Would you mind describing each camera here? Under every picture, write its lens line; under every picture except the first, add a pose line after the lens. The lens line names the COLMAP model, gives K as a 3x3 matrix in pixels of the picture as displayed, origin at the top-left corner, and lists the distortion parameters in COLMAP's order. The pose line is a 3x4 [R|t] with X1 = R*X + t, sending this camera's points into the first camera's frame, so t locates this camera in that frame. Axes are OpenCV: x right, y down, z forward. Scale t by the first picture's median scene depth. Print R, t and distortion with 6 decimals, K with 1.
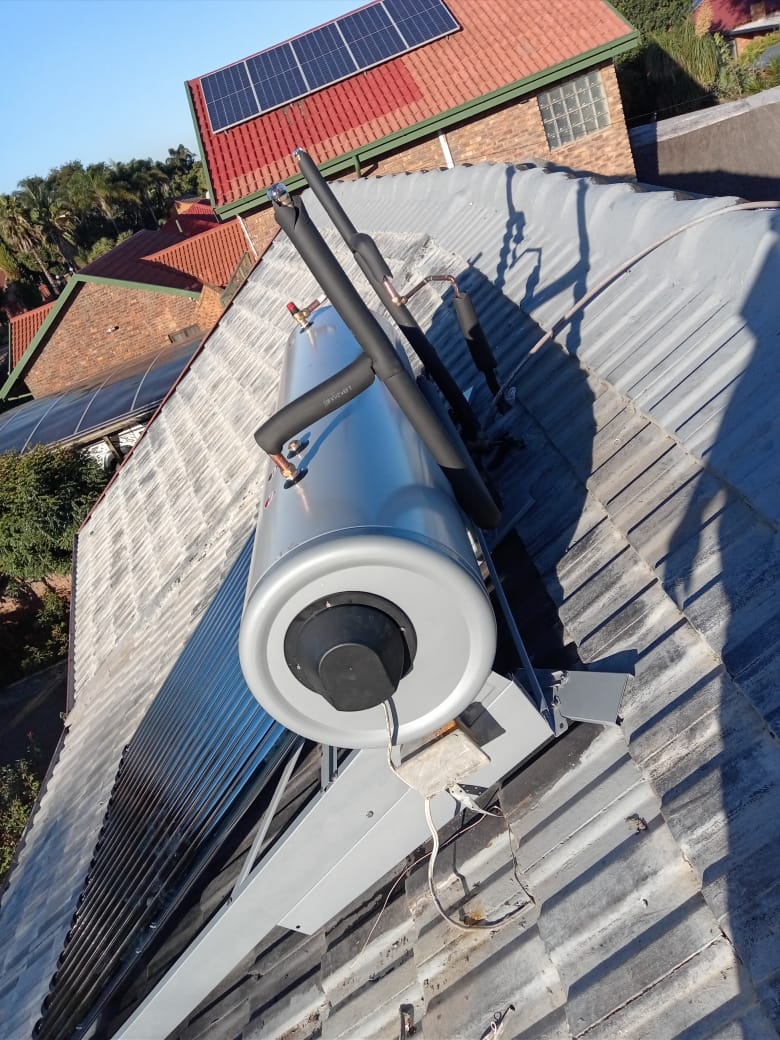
lens RADIAL K [[778.3, 0, 392.2], [0, 778.3, 532.5], [0, 0, 1]] dist [0.002463, 0.003445]
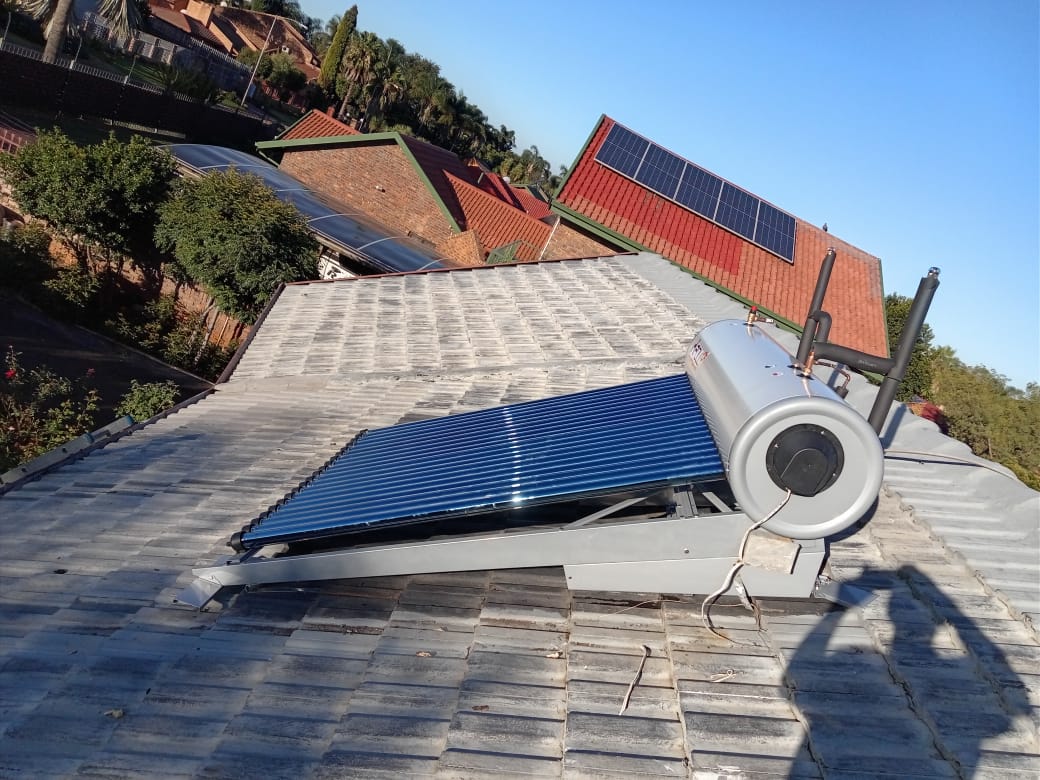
lens RADIAL K [[774.7, 0, 521.4], [0, 774.7, 407.2], [0, 0, 1]] dist [0.071166, -0.112883]
pose [[0.666769, 0.744826, 0.025557, -0.052211], [-0.718989, 0.651908, -0.240978, 0.081362], [-0.196148, 0.142302, 0.970194, -0.050974]]
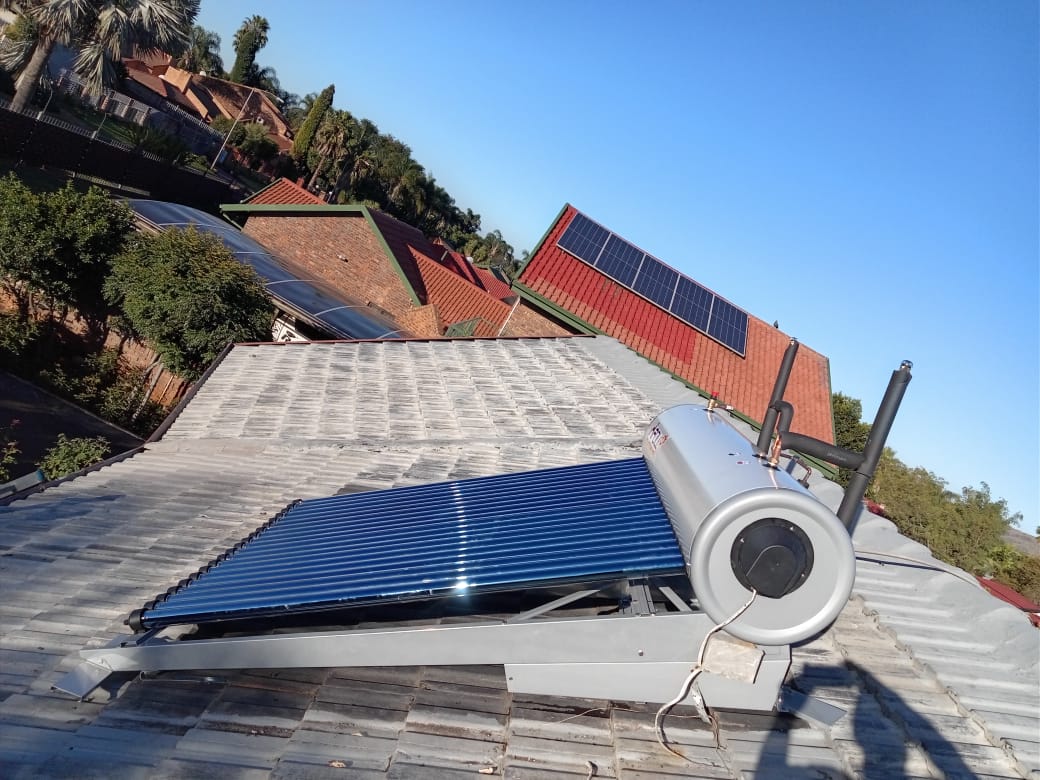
lens RADIAL K [[774.7, 0, 521.4], [0, 774.7, 407.2], [0, 0, 1]] dist [0.071166, -0.112883]
pose [[0.623862, 0.781455, -0.011192, -0.051418], [-0.735231, 0.581984, -0.347463, 0.077862], [-0.265013, 0.224997, 0.937627, -0.038850]]
